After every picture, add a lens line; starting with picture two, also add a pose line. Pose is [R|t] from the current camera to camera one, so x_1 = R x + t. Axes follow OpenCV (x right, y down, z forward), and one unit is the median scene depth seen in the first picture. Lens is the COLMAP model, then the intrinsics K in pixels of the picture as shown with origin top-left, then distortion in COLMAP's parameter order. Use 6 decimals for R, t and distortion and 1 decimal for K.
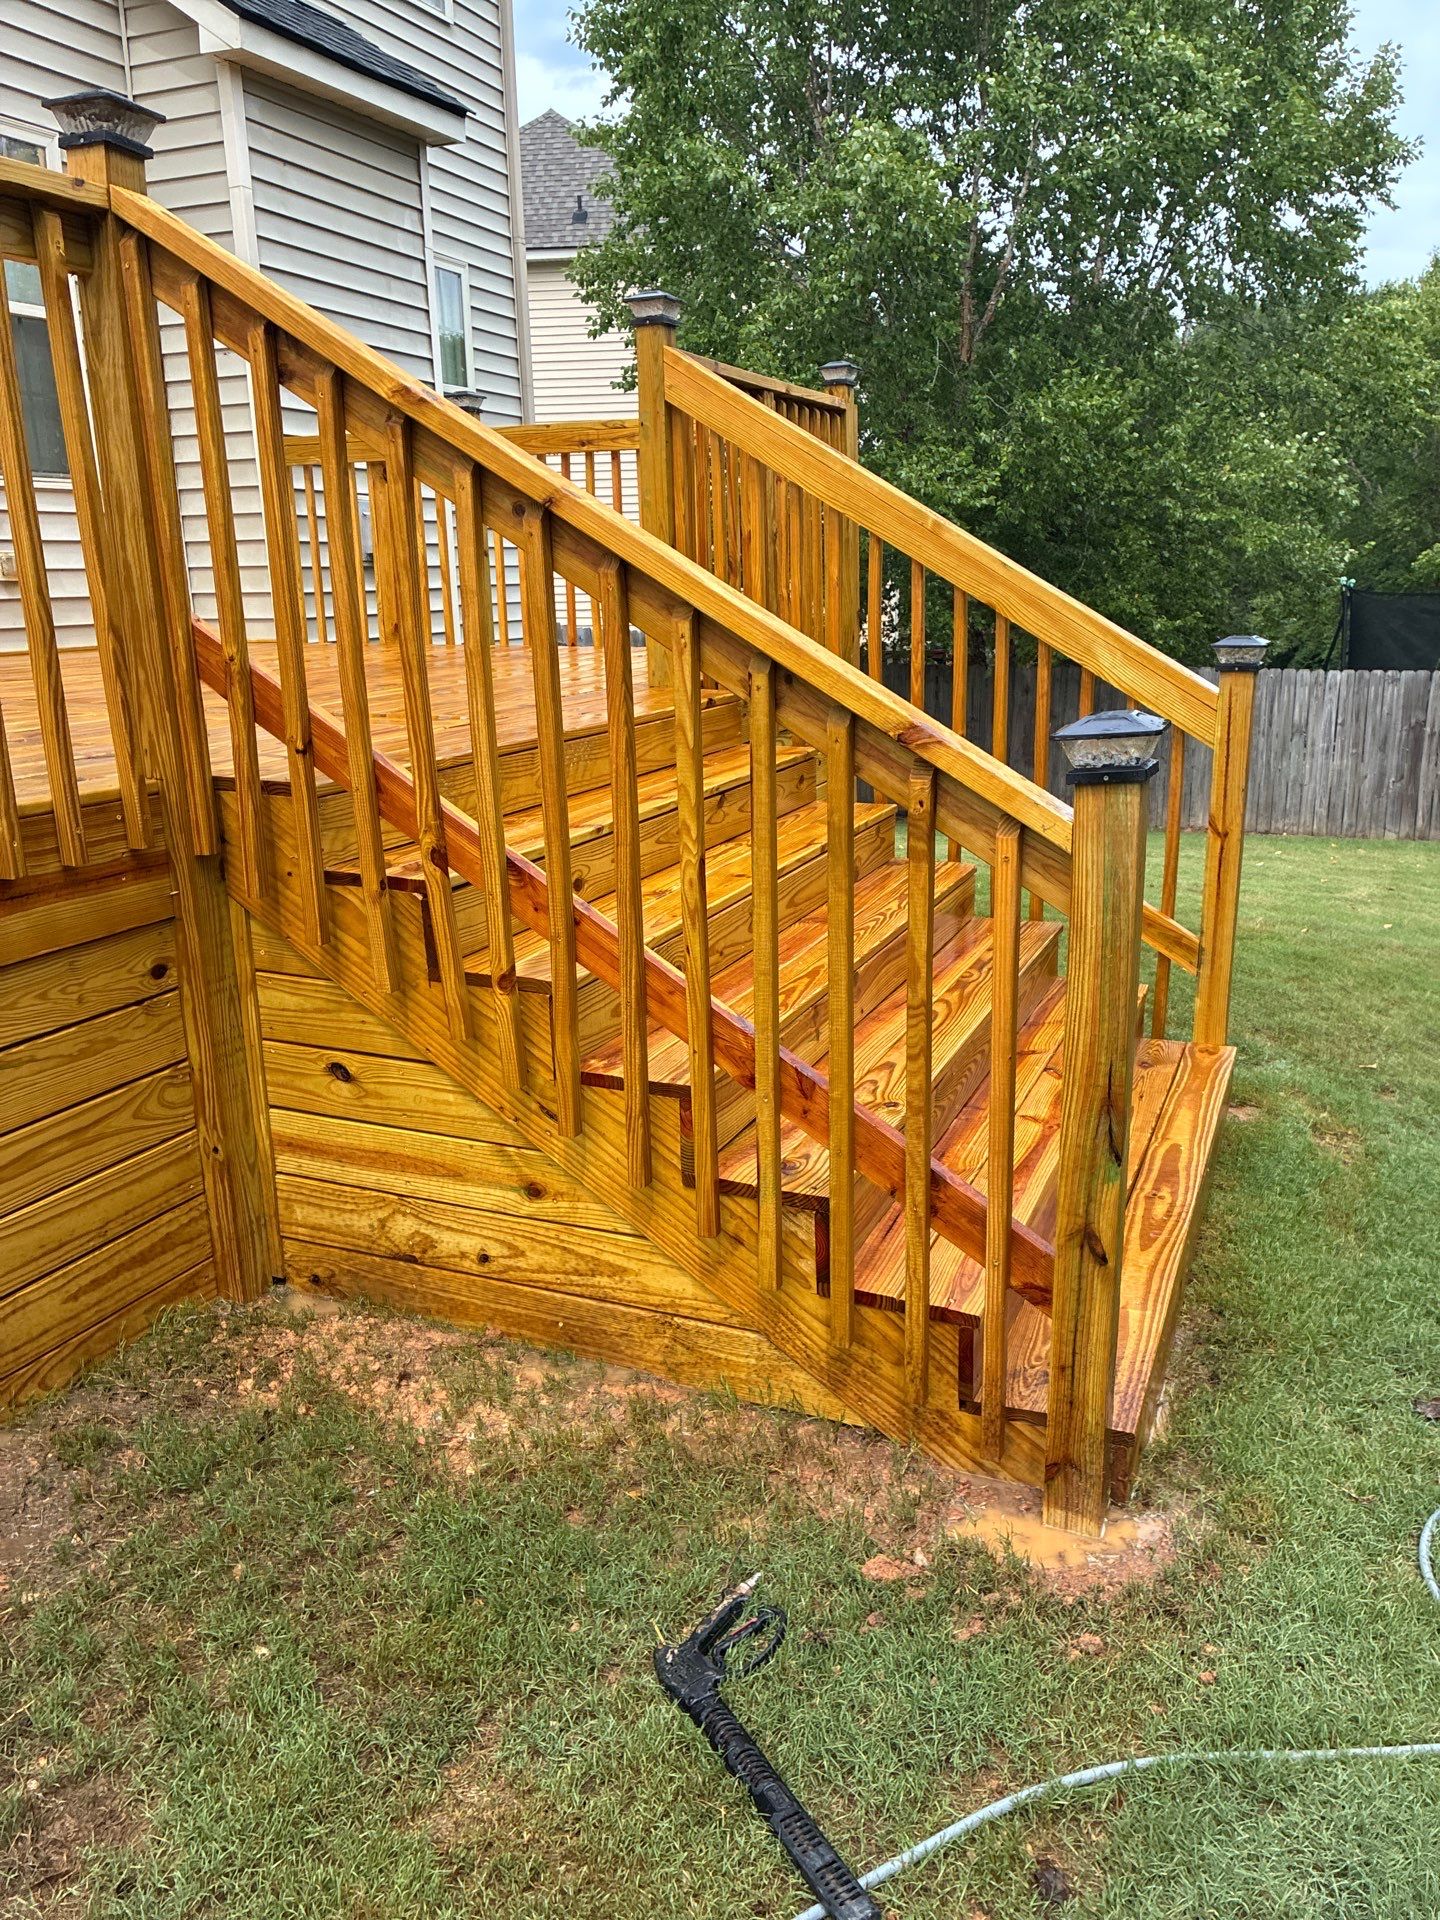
lens RADIAL K [[1462.0, 0, 720.2], [0, 1462.0, 959.9], [0, 0, 1]] dist [0.045693, -0.043471]
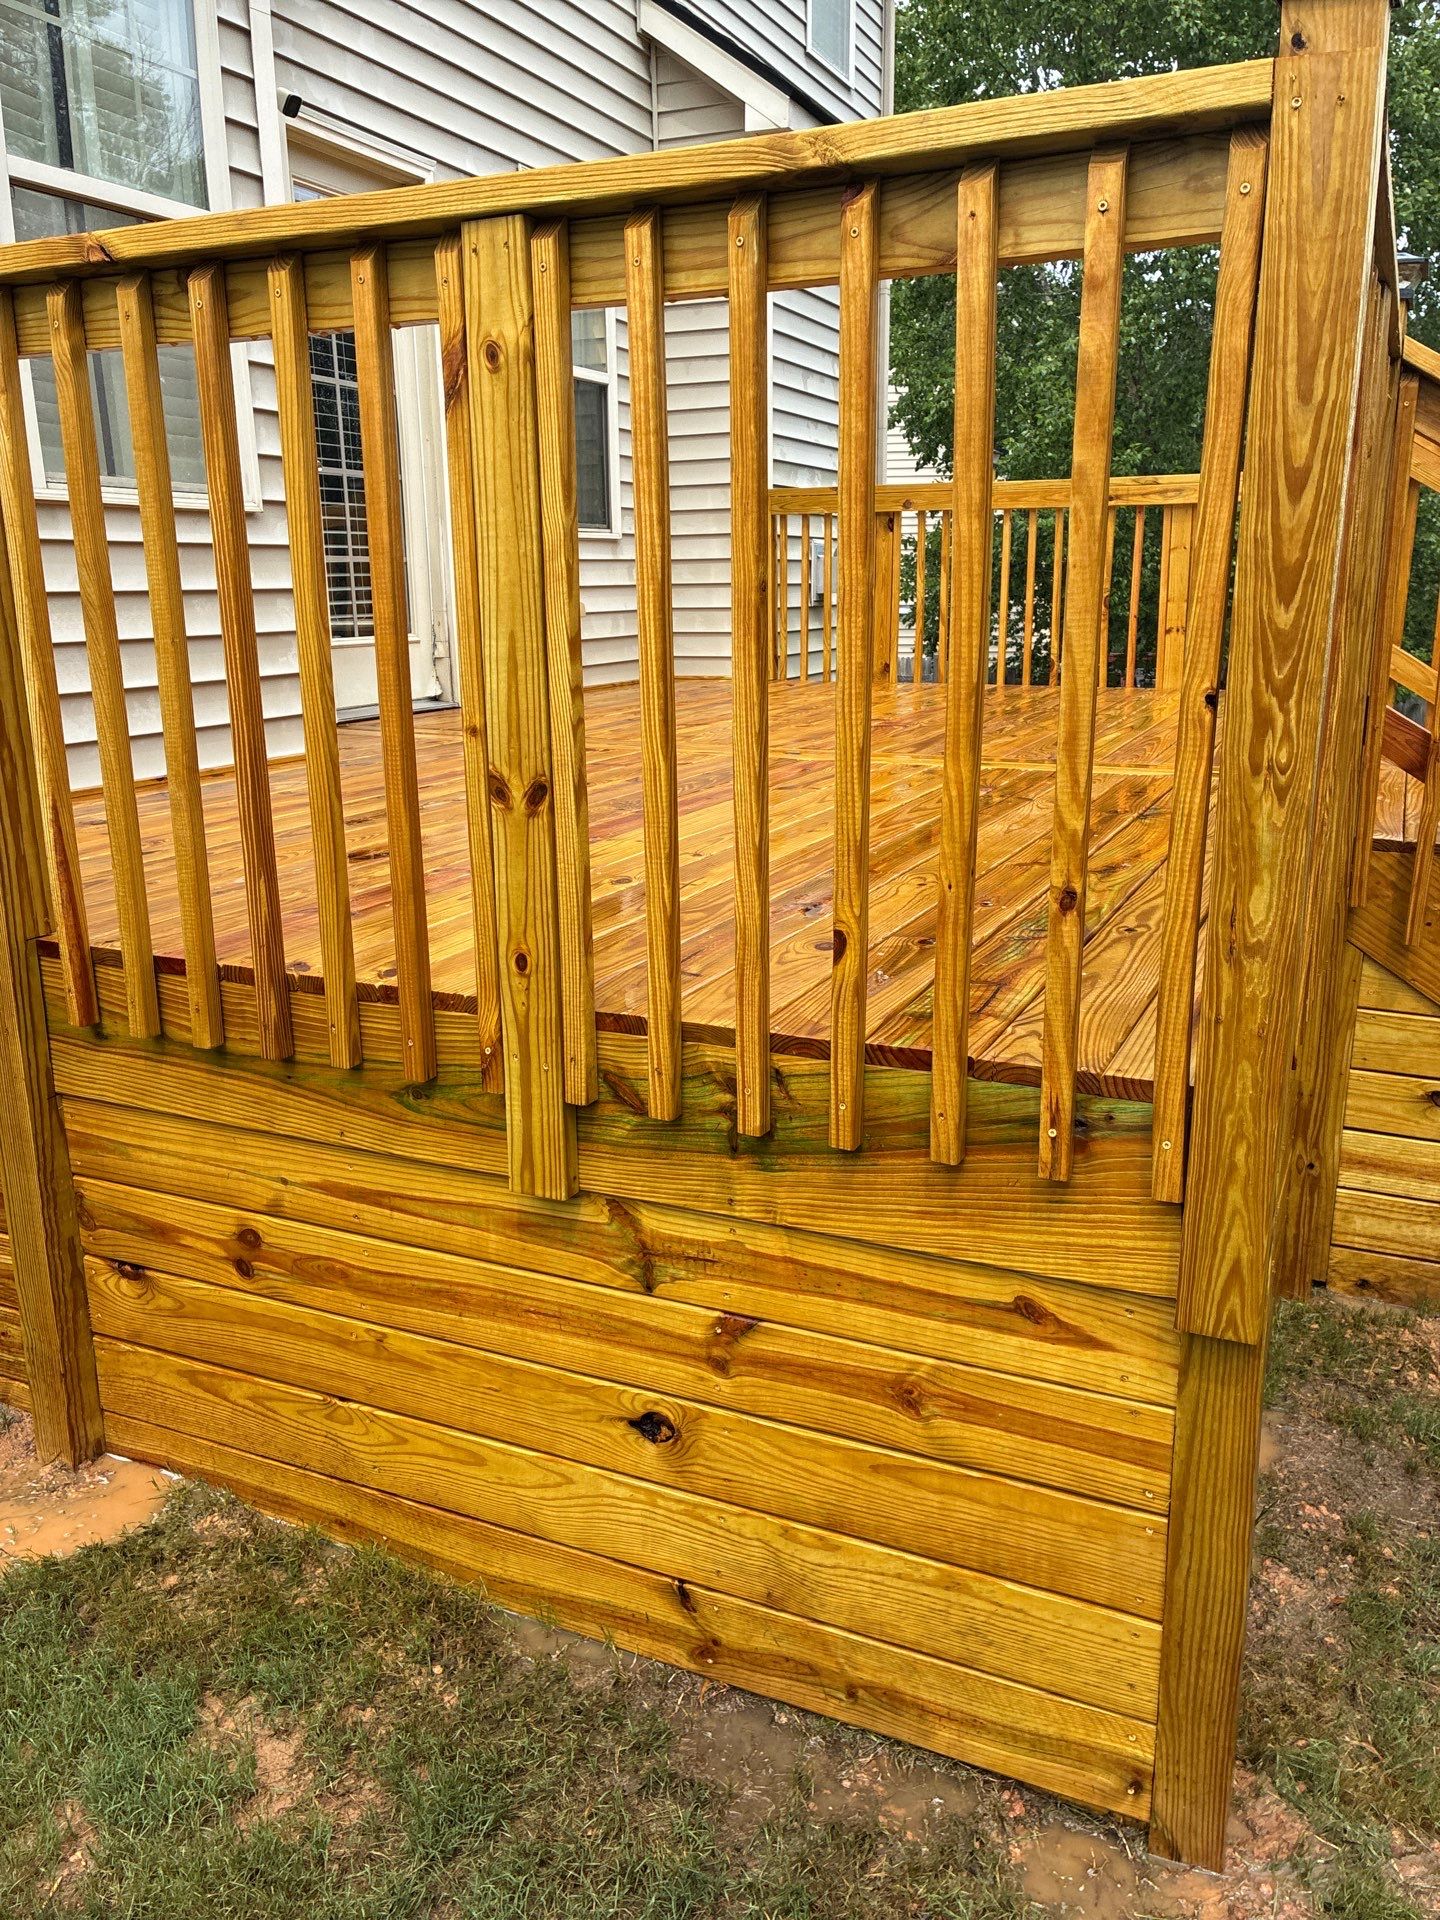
lens RADIAL K [[1462.0, 0, 724.1], [0, 1462.0, 956.4], [0, 0, 1]] dist [0.045693, -0.043471]
pose [[0.999799, 0.013825, -0.014486, -0.752341], [-0.013969, 0.999854, -0.009865, -0.013504], [0.014348, 0.010066, 0.999846, -0.131466]]
